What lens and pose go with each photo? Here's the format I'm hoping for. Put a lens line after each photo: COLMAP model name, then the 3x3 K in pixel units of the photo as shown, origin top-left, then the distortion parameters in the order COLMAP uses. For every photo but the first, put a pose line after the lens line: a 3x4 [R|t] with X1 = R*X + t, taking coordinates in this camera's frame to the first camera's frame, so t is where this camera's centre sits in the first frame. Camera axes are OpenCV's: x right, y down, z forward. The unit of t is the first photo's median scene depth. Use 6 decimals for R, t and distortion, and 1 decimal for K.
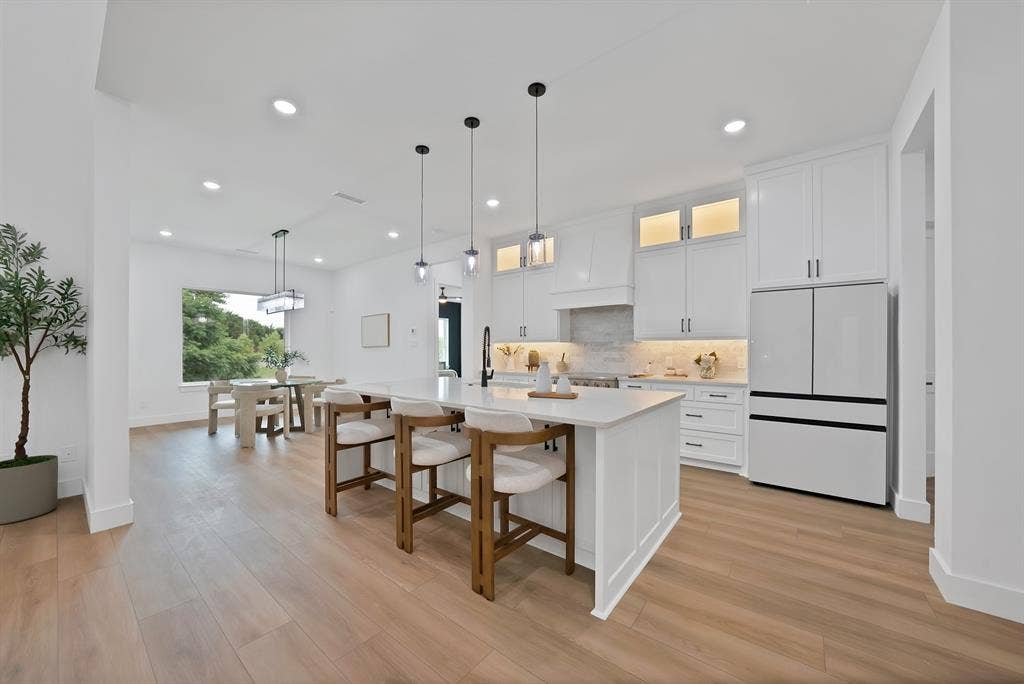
lens RADIAL K [[368.5, 0, 508.5], [0, 368.5, 349.8], [0, 0, 1]] dist [-0.017313, -0.000006]
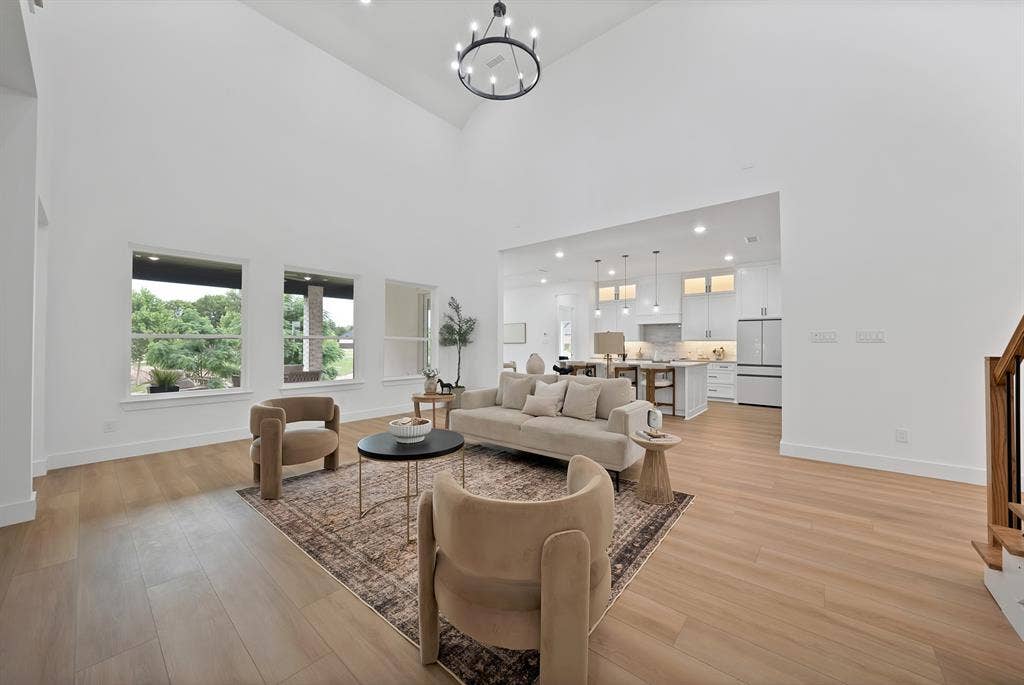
lens RADIAL K [[373.8, 0, 512.4], [0, 373.8, 338.8], [0, 0, 1]] dist [-0.027083, 0.007488]
pose [[0.999695, 0.005315, -0.024126, -0.595385], [-0.005767, 0.999809, -0.018691, 0.004761], [0.024022, 0.018824, 0.999534, -1.165565]]
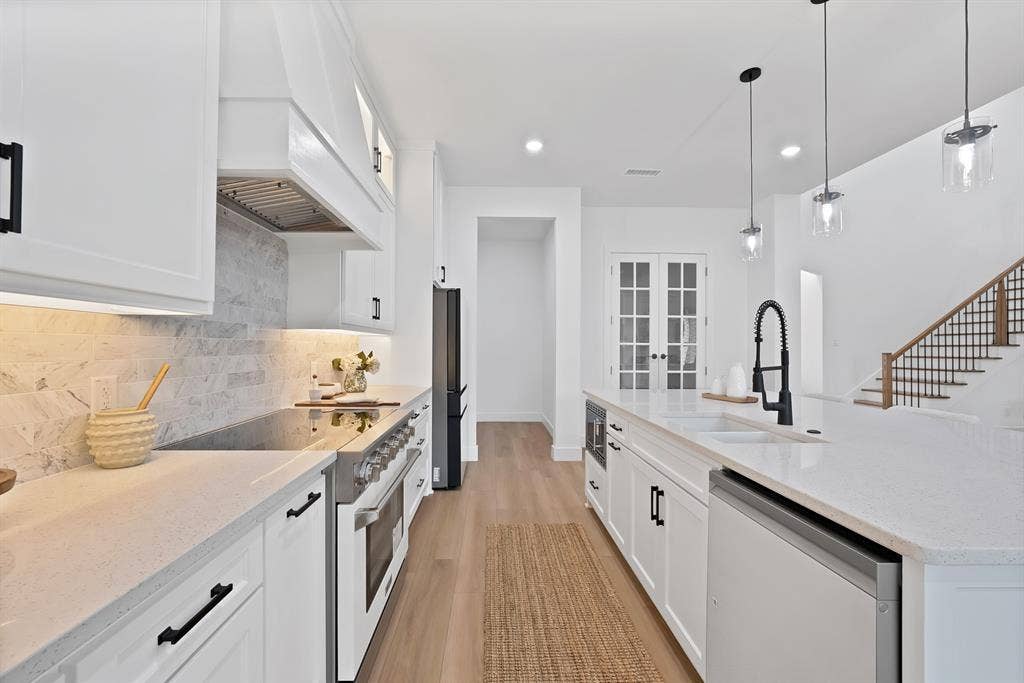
lens RADIAL K [[411.8, 0, 493.9], [0, 411.8, 343.3], [0, 0, 1]] dist [0.000155, 0.000013]
pose [[-0.628535, 0.007076, 0.777749, -0.197138], [-0.000421, 0.999955, -0.009438, -0.002344], [-0.777781, -0.006259, -0.628504, 1.364028]]
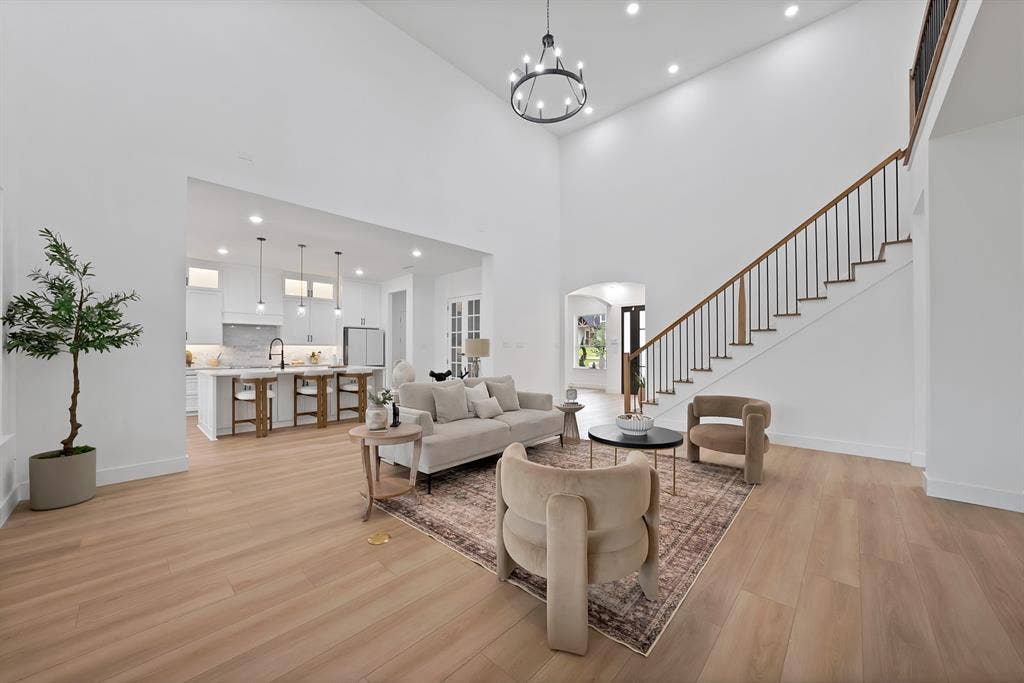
lens RADIAL K [[368.5, 0, 508.5], [0, 368.5, 349.3], [0, 0, 1]] dist [-0.017313, -0.000006]
pose [[0.081277, 0.001390, 0.996691, -1.571666], [0.004697, 0.999987, -0.001777, 0.003244], [-0.996681, 0.004826, 0.081269, -0.296234]]
